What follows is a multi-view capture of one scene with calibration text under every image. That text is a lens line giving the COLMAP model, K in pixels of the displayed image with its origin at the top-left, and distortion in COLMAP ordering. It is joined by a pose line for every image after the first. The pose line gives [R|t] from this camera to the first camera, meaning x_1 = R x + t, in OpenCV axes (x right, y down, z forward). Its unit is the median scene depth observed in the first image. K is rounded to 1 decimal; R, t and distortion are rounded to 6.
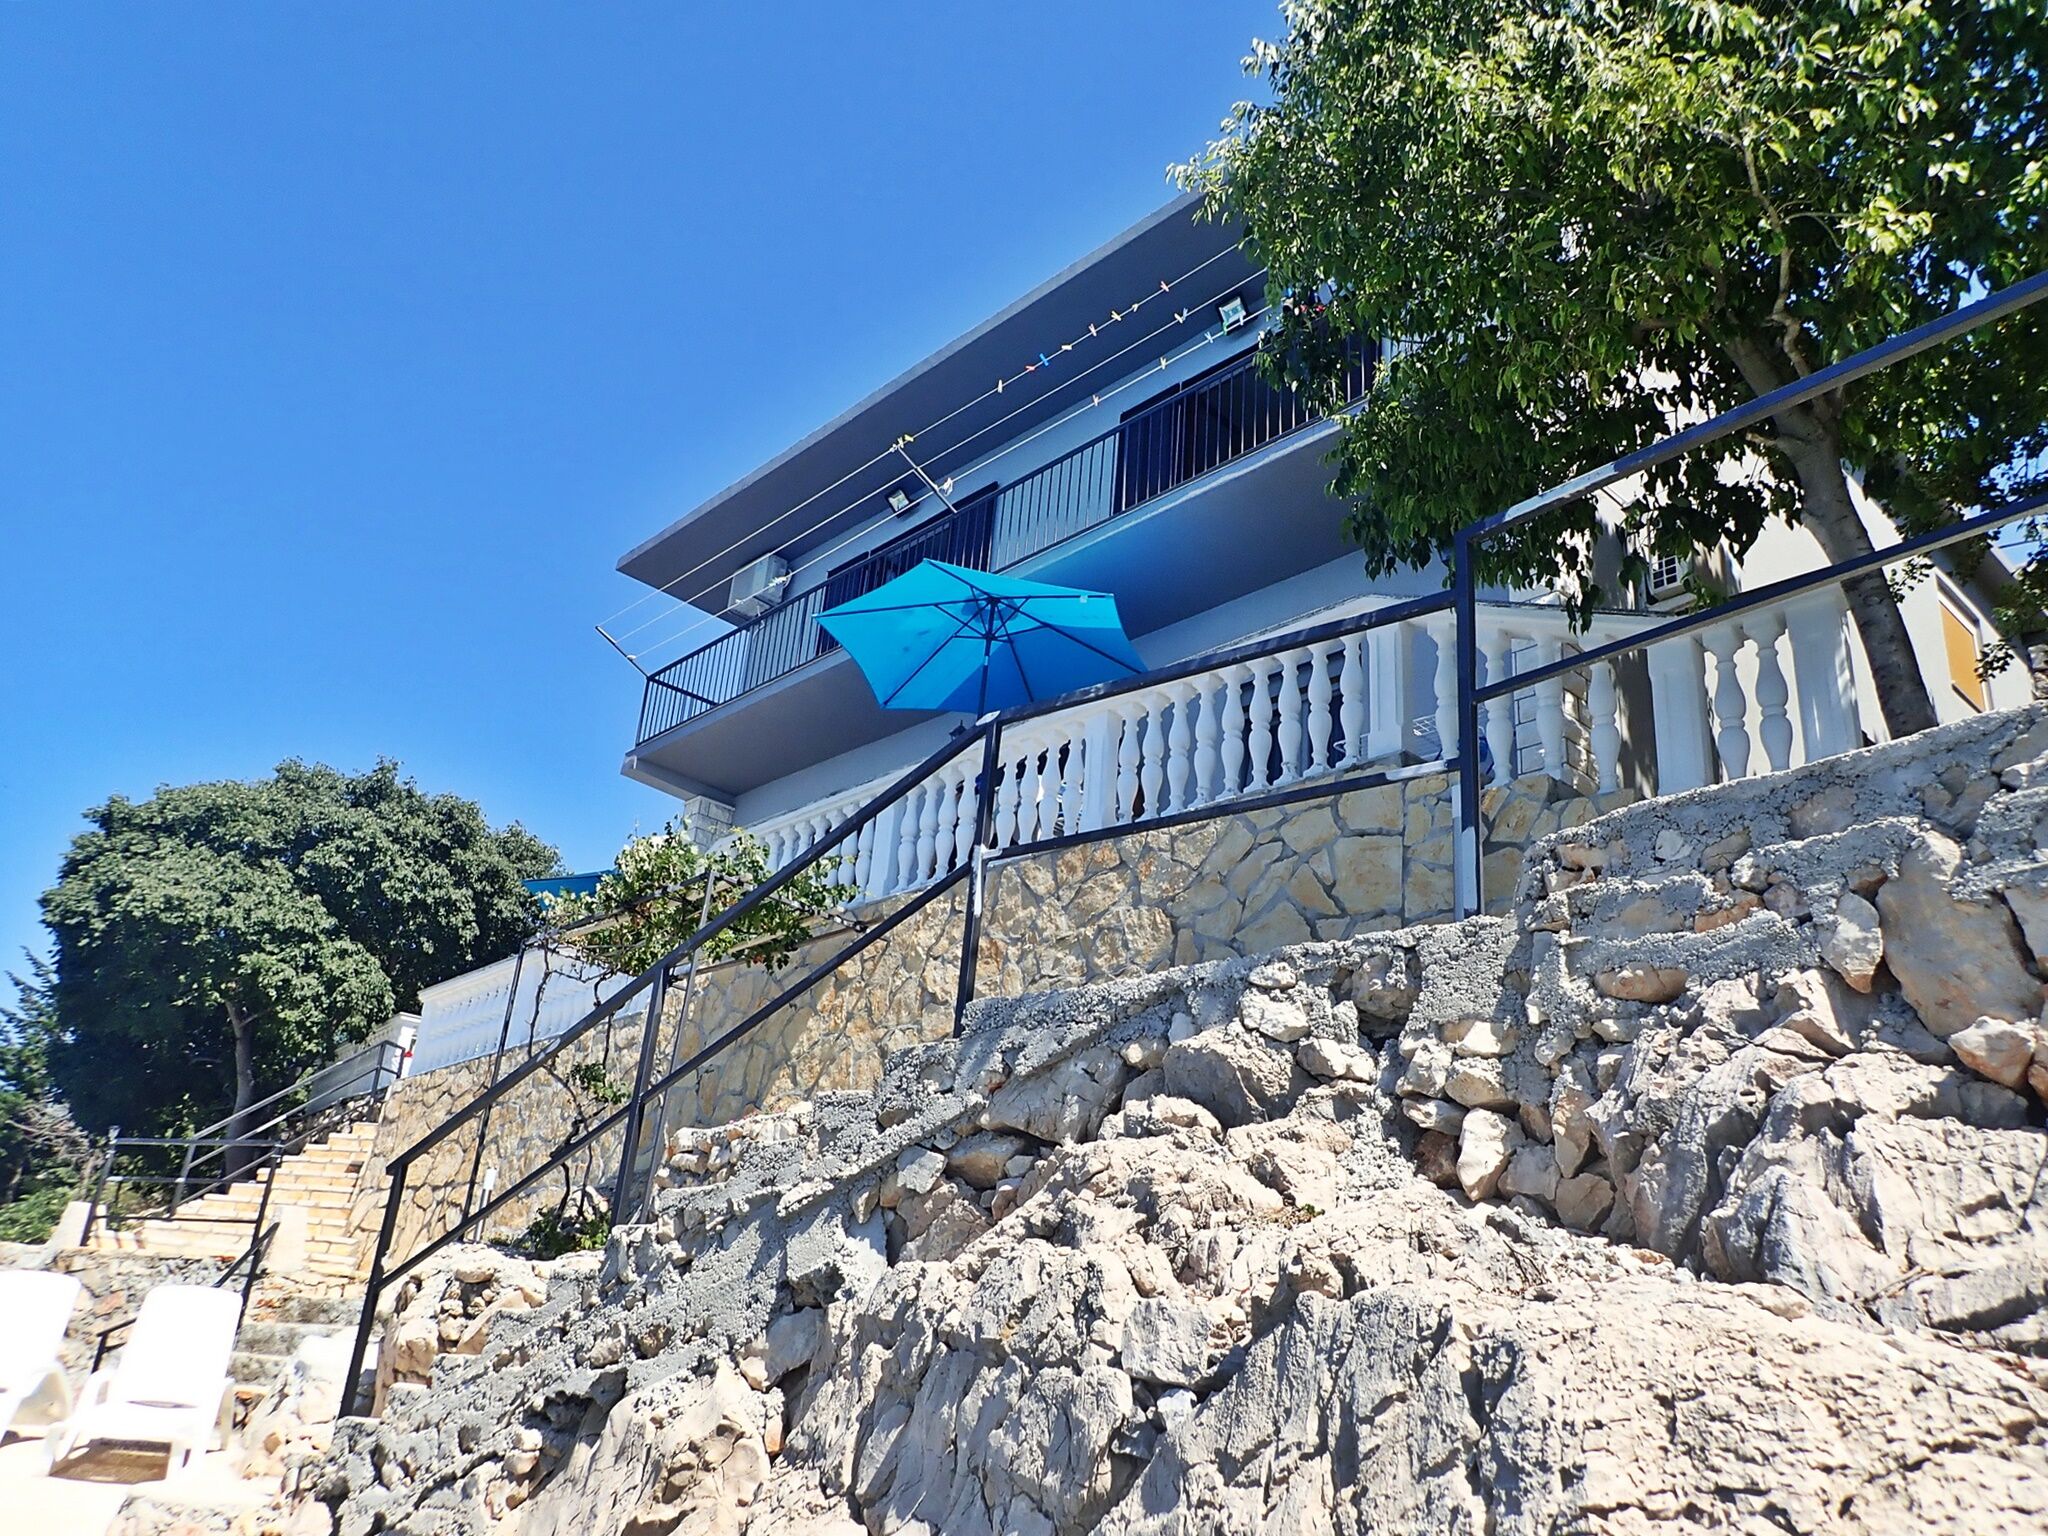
lens RADIAL K [[1564.9, 0, 1024.0], [0, 1564.9, 768.0], [0, 0, 1]] dist [0.001314, -0.006922]
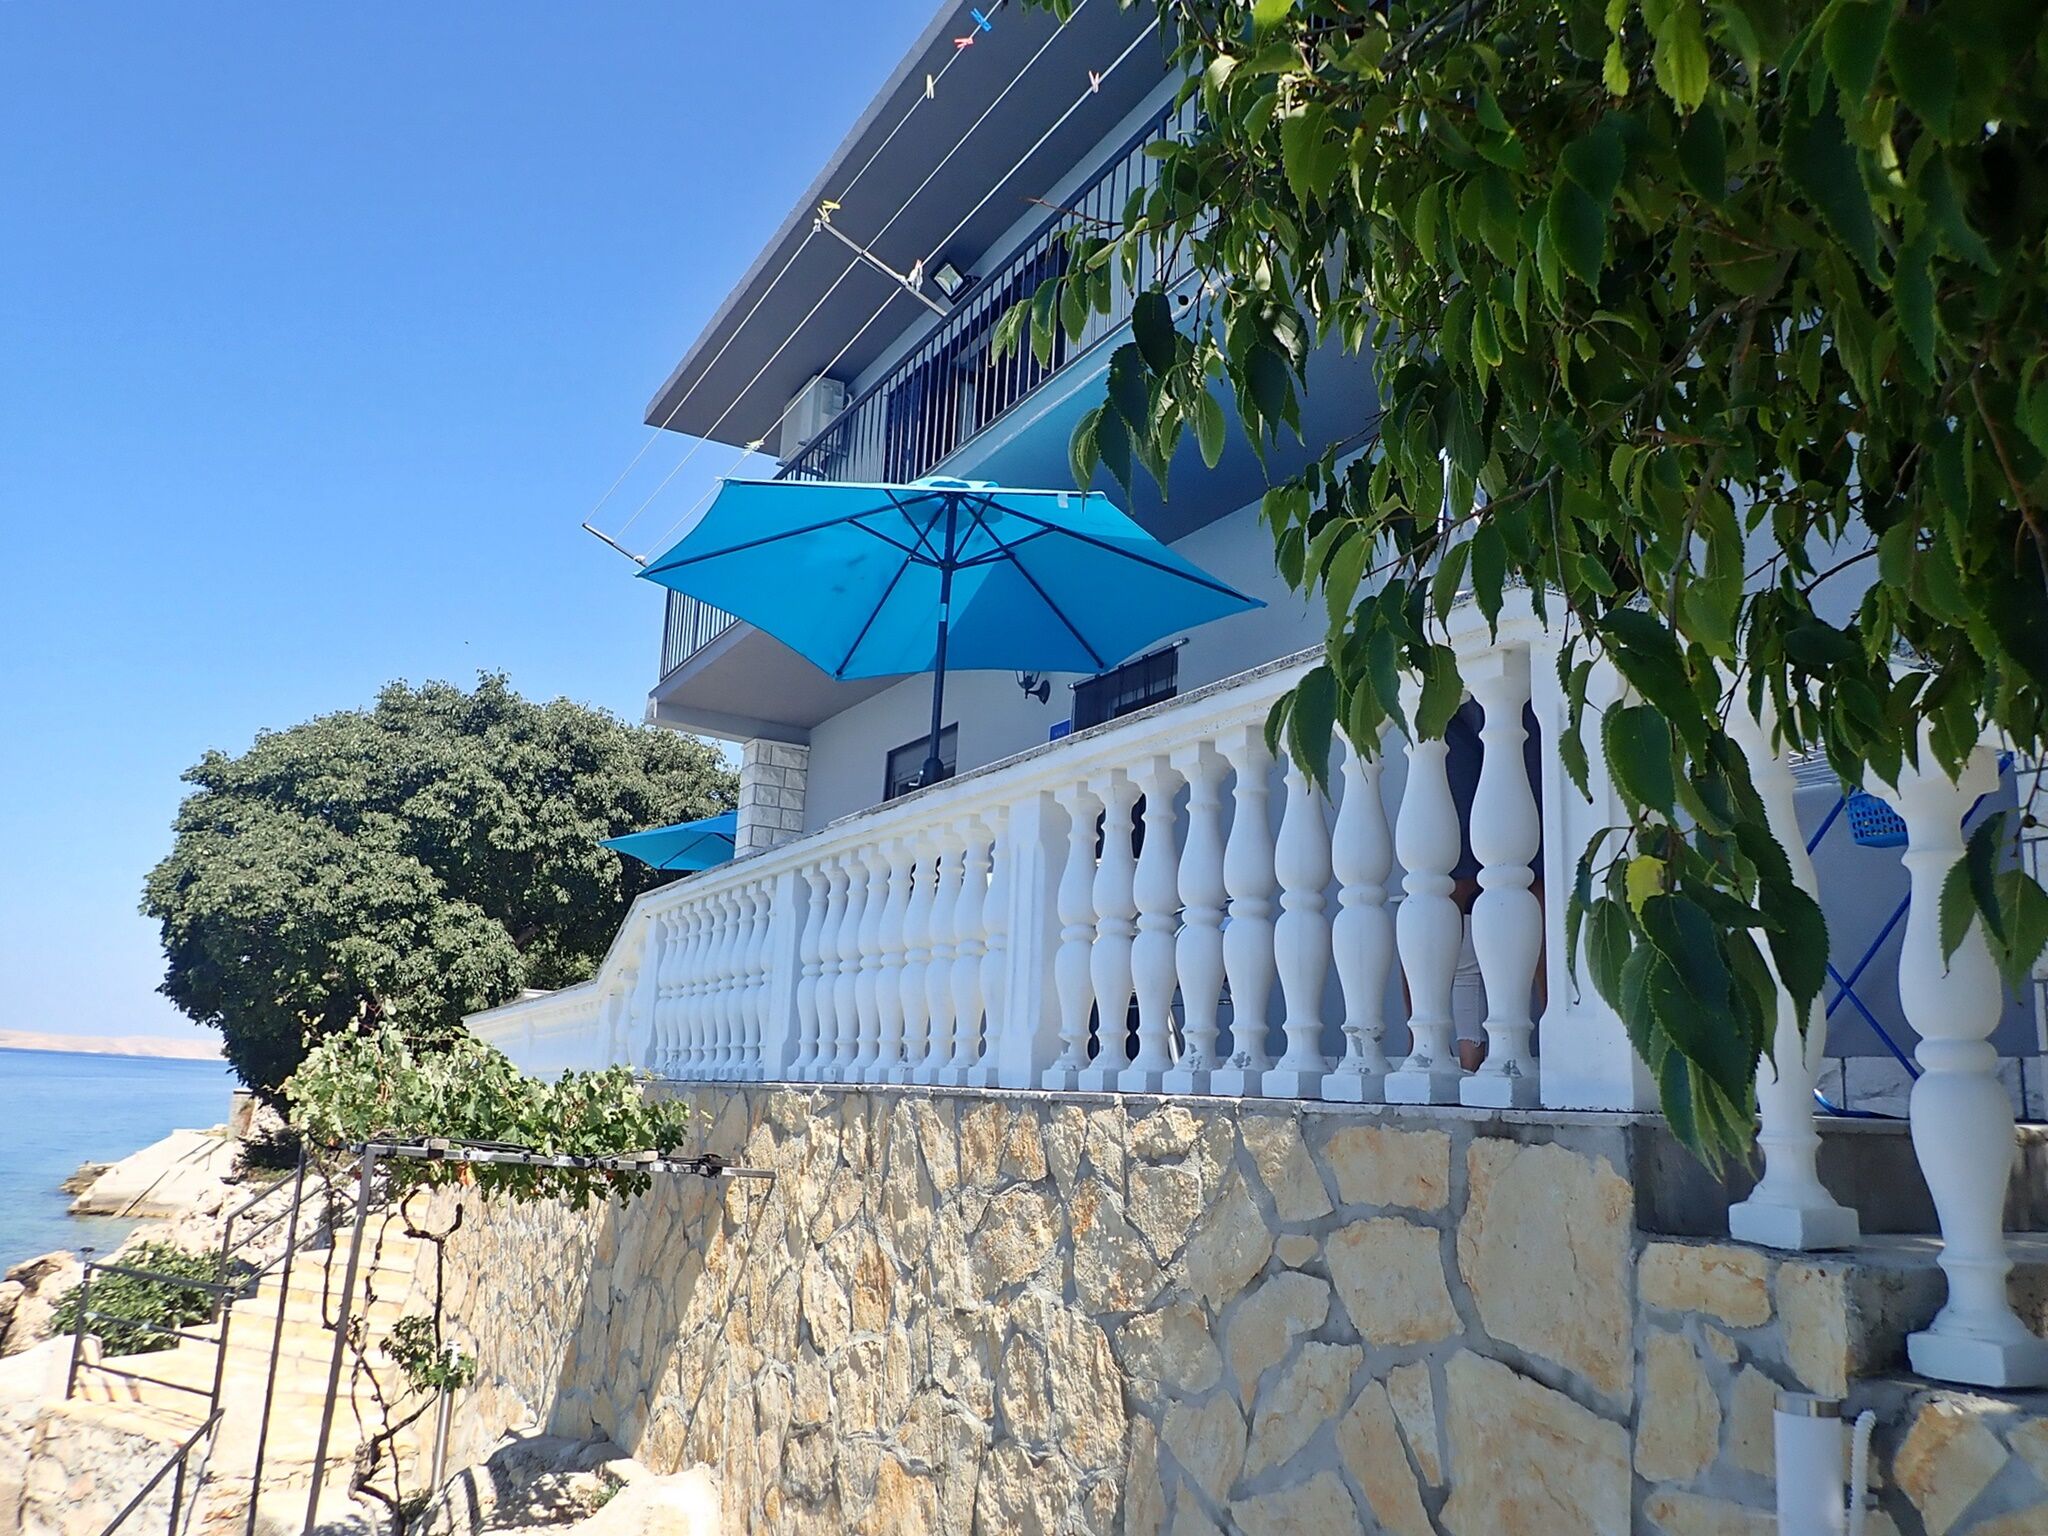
lens RADIAL K [[1611.2, 0, 1024.0], [0, 1611.2, 768.0], [0, 0, 1]] dist [0.004606, -0.006879]
pose [[0.963944, -0.086985, -0.251485, 0.100260], [0.129256, 0.979141, 0.156769, -0.070621], [0.232603, -0.183622, 0.955081, 0.317125]]
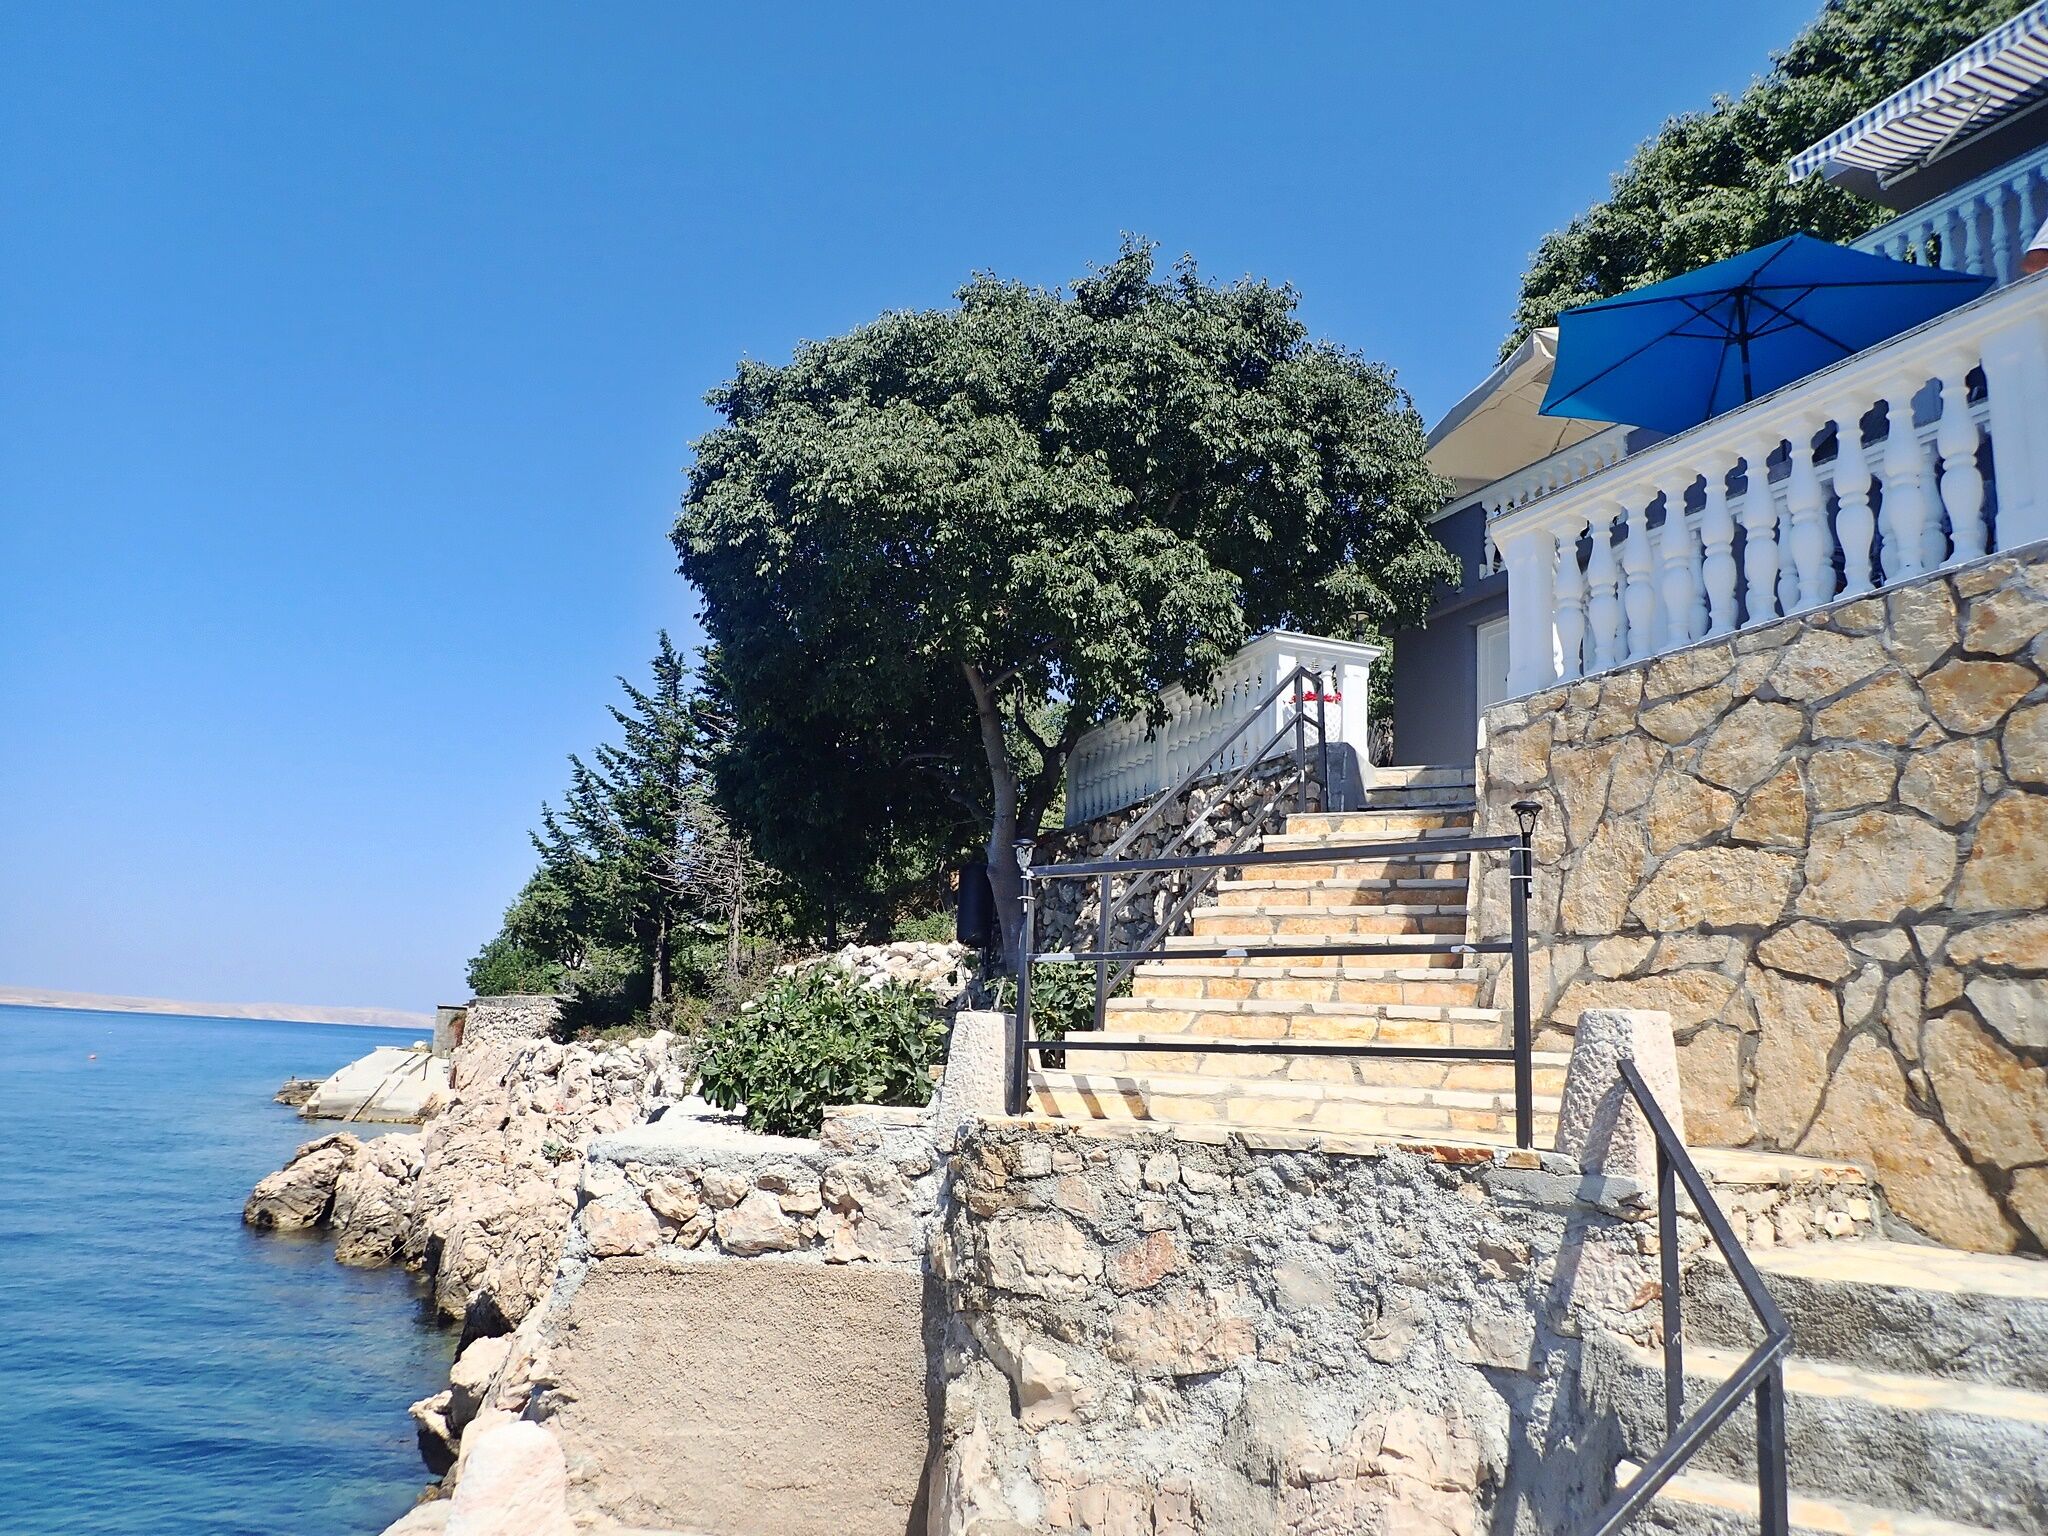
lens RADIAL K [[1496.2, 0, 1024.0], [0, 1496.2, 768.0], [0, 0, 1]] dist [-0.006232, -0.002728]
pose [[0.955964, -0.093927, -0.278047, -0.404304], [0.143294, 0.976181, 0.162901, 0.123325], [0.256123, -0.195570, 0.946654, 0.531802]]
